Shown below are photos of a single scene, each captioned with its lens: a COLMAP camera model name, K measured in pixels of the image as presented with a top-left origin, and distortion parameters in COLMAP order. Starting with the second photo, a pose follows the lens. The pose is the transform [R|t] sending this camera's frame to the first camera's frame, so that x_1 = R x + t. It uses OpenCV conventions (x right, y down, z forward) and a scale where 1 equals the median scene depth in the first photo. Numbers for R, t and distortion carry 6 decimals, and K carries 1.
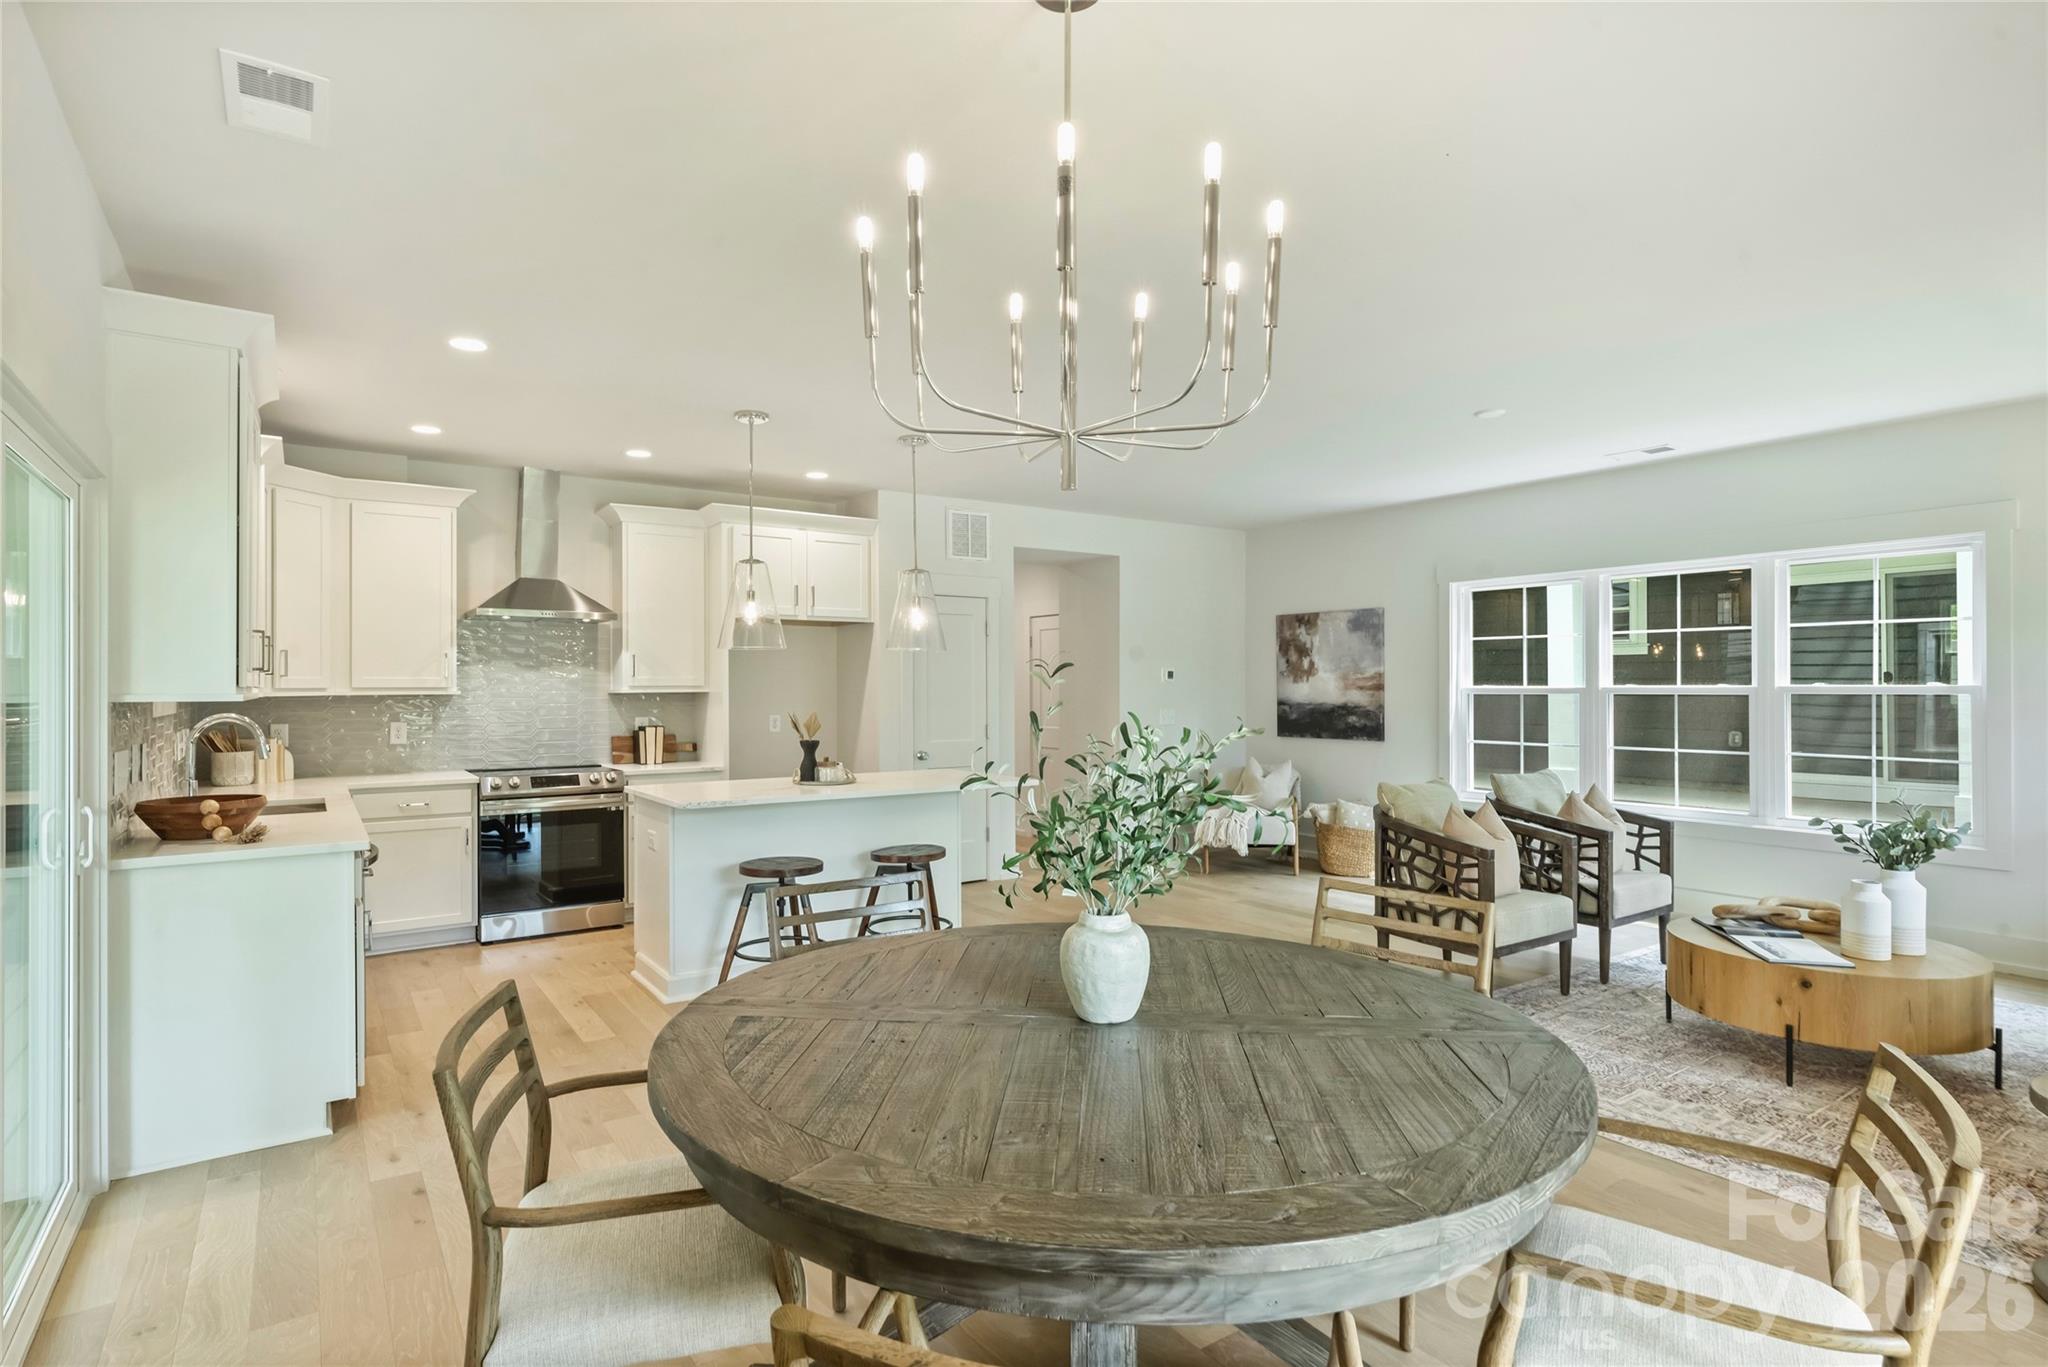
lens RADIAL K [[1030.4, 0, 1024.0], [0, 1030.4, 683.5], [0, 0, 1]] dist [0.000375, 0.000019]
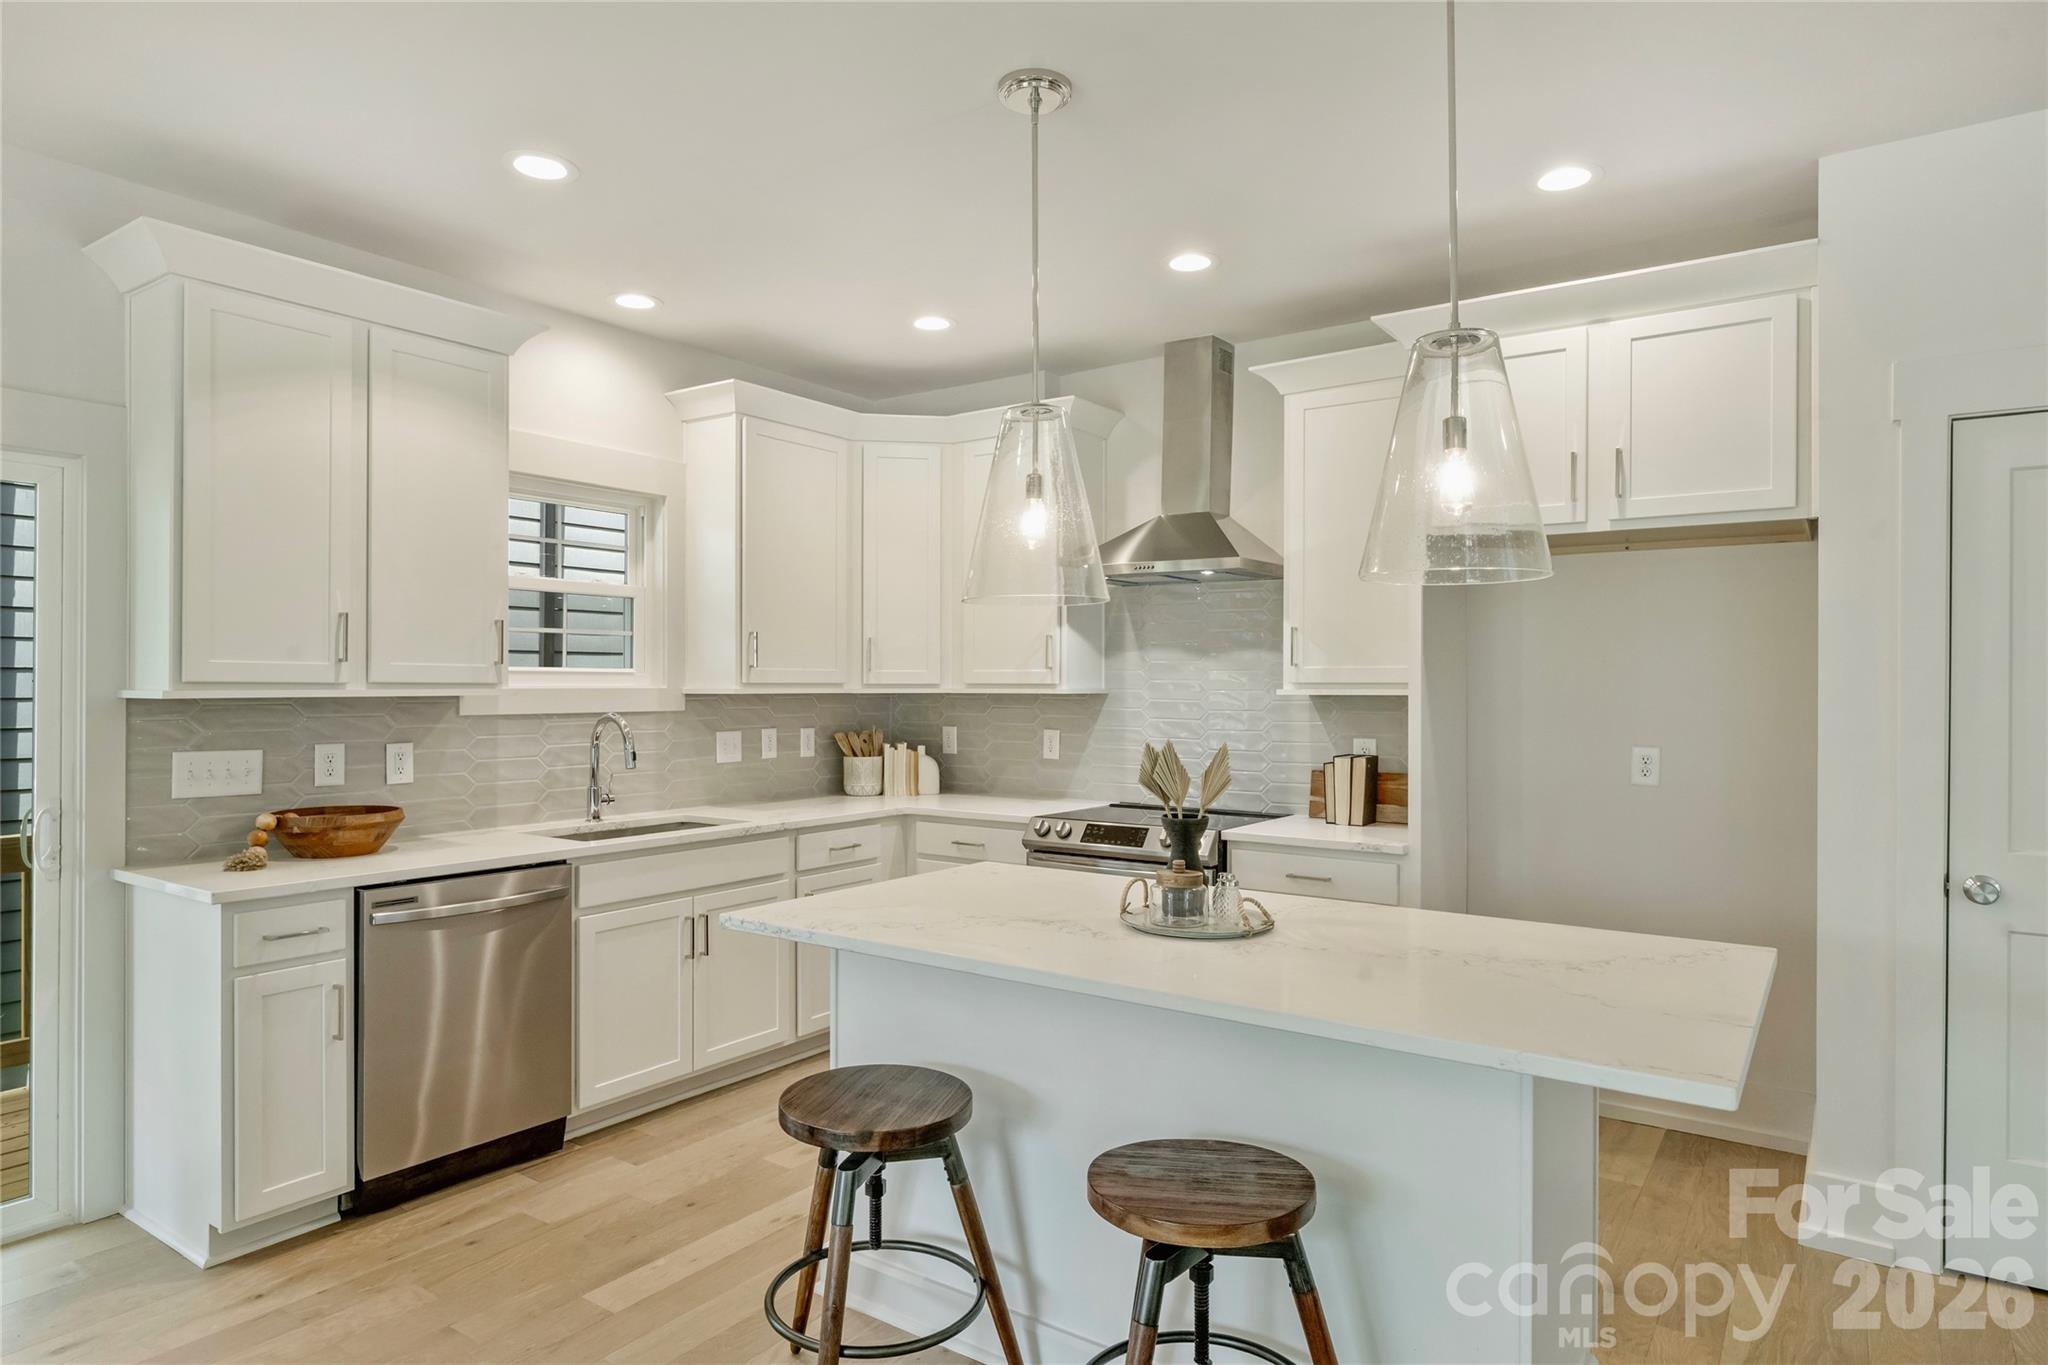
lens RADIAL K [[1185.6, 0, 1024.0], [0, 1185.6, 682.5], [0, 0, 1]] dist [0.000275, 0.000057]
pose [[0.338389, 0.005679, -0.940989, 0.182483], [-0.003326, 0.999983, 0.004839, -0.000836], [0.941000, 0.001493, 0.338403, 0.651594]]
